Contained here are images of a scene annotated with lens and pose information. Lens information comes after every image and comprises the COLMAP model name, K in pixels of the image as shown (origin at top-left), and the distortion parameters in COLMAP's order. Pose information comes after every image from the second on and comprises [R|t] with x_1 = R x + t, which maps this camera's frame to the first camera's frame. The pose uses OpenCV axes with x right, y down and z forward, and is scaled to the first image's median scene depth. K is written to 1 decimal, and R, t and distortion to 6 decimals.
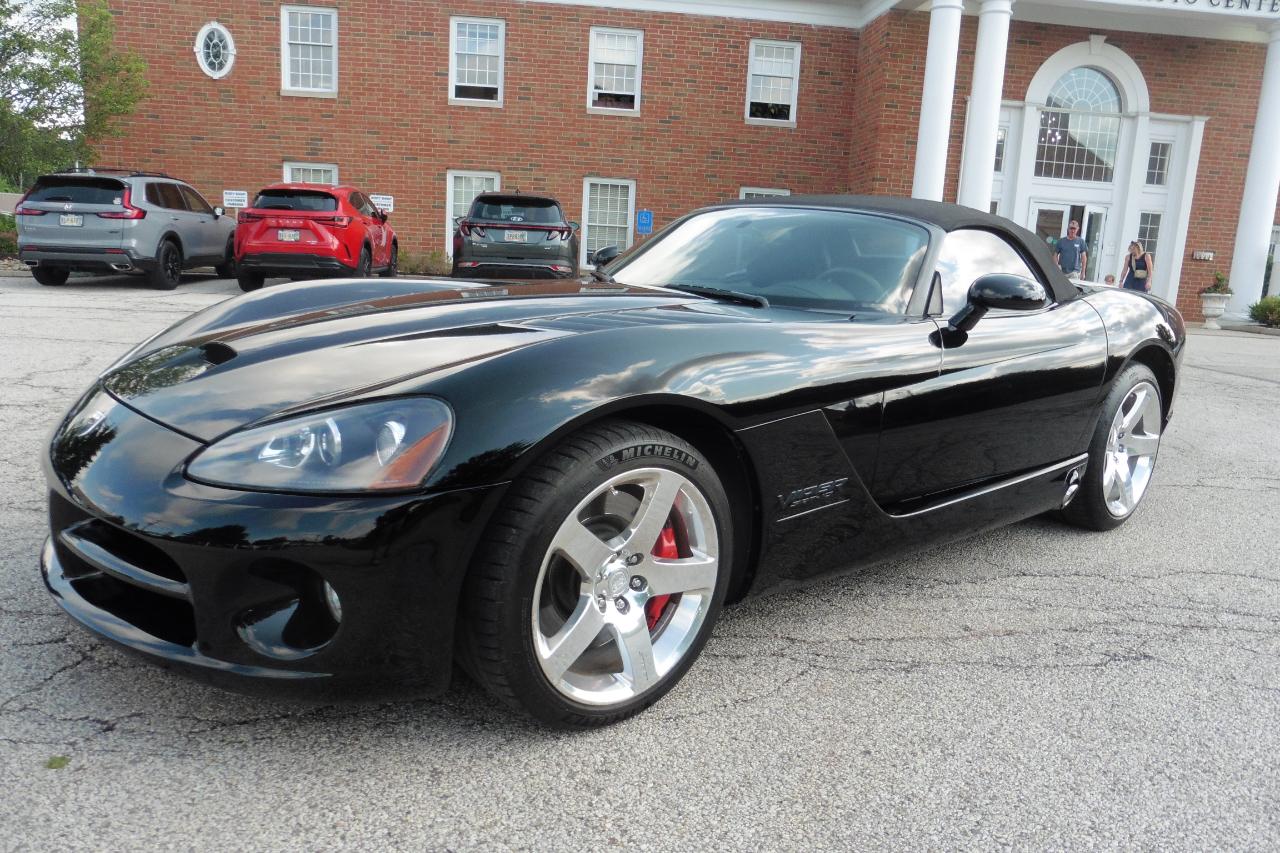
lens RADIAL K [[950.1, 0, 636.5], [0, 950.1, 439.7], [0, 0, 1]] dist [-0.071040, 0.065515]
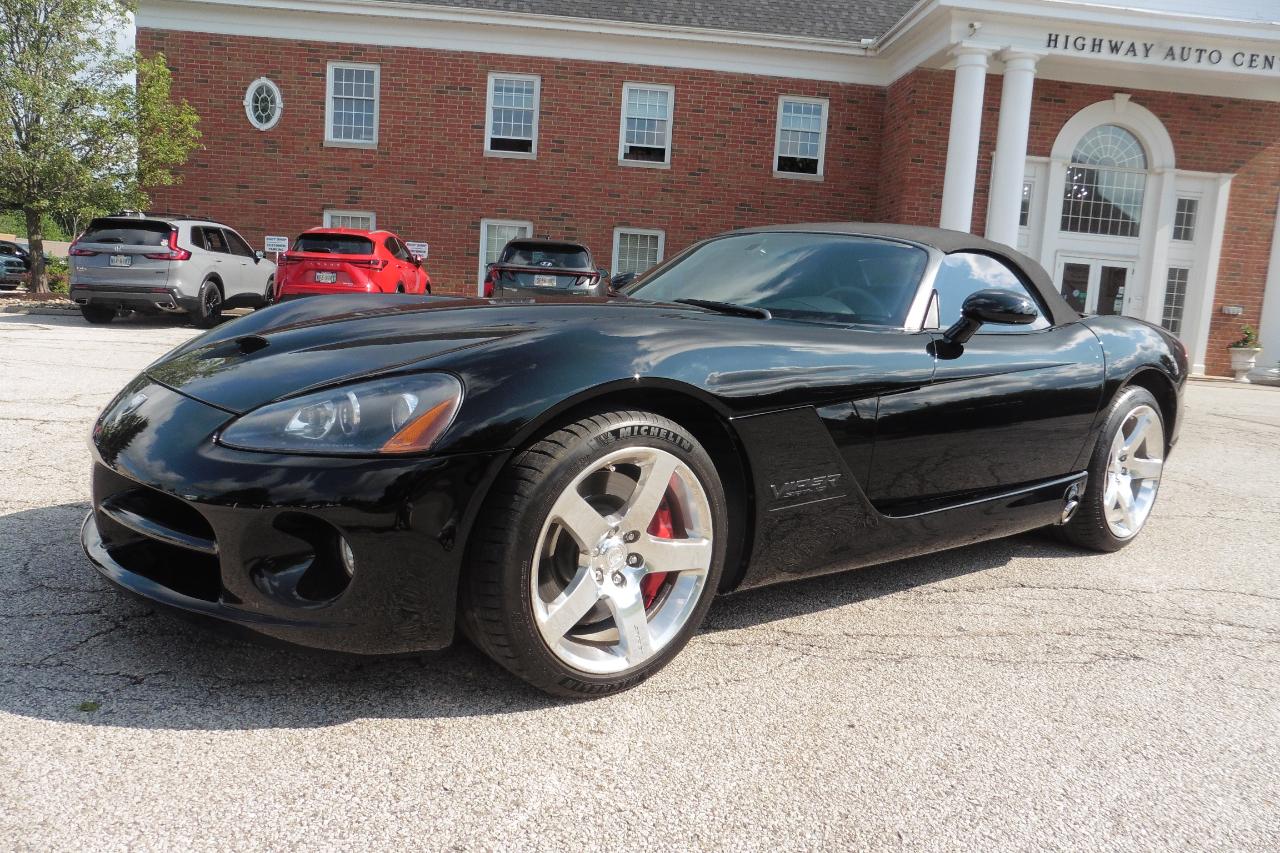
lens RADIAL K [[950.1, 0, 635.3], [0, 950.1, 433.0], [0, 0, 1]] dist [-0.071040, 0.065515]
pose [[0.999359, 0.015977, -0.032040, 0.003470], [-0.017954, 0.997890, -0.062393, 0.007800], [0.030976, 0.062929, 0.997537, -0.006776]]
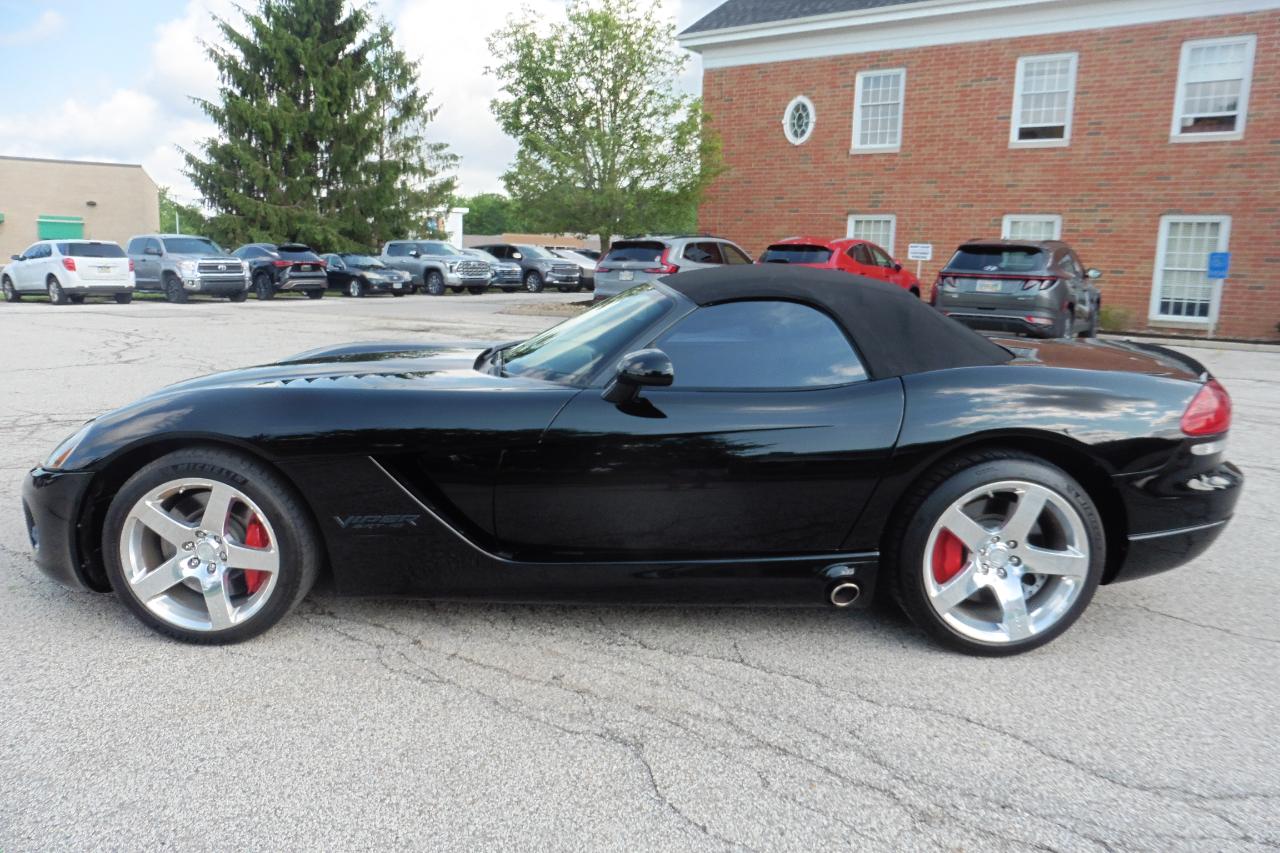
lens RADIAL K [[950.1, 0, 633.6], [0, 950.1, 447.2], [0, 0, 1]] dist [-0.071040, 0.065515]
pose [[0.758774, 0.096402, -0.644181, 0.165169], [-0.118459, 0.992918, 0.009060, -0.012248], [0.640492, 0.069434, 0.764820, 0.031991]]
